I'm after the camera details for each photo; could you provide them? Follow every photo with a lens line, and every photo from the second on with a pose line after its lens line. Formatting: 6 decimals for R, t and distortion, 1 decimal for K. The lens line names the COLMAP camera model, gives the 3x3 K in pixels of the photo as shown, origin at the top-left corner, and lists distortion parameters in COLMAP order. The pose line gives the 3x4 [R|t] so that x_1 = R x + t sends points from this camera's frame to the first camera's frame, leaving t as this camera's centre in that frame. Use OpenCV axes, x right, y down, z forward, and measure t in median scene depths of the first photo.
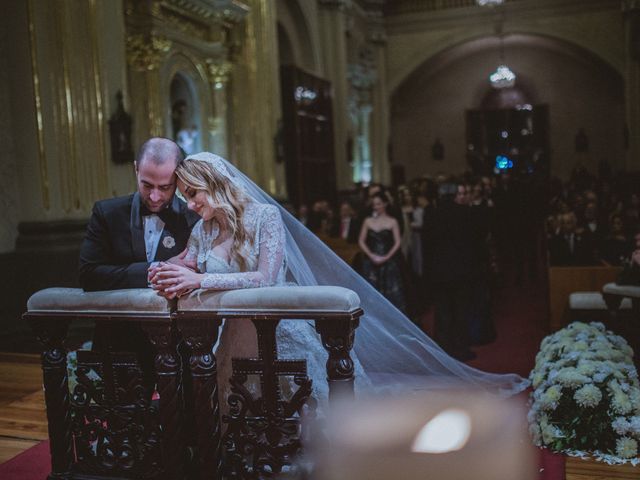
lens RADIAL K [[692.7, 0, 320.0], [0, 692.7, 240.0], [0, 0, 1]] dist [-0.038188, 0.043828]
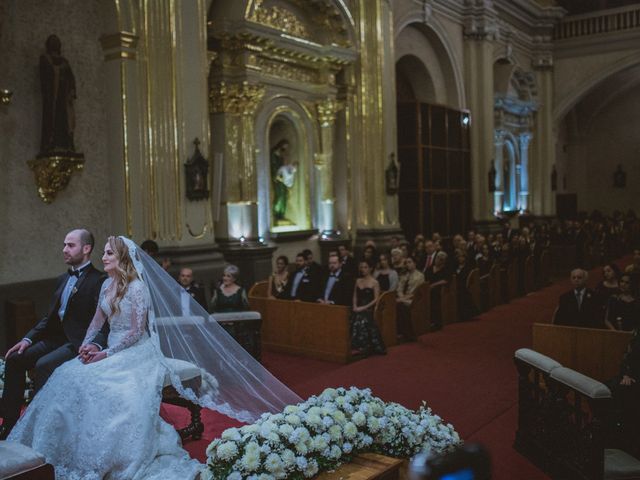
lens RADIAL K [[692.7, 0, 320.0], [0, 692.7, 240.0], [0, 0, 1]] dist [-0.038188, 0.043828]
pose [[0.950283, 0.042982, -0.308407, 0.165343], [-0.050146, 0.998624, -0.015337, -0.022395], [0.307323, 0.030040, 0.951131, -0.022995]]
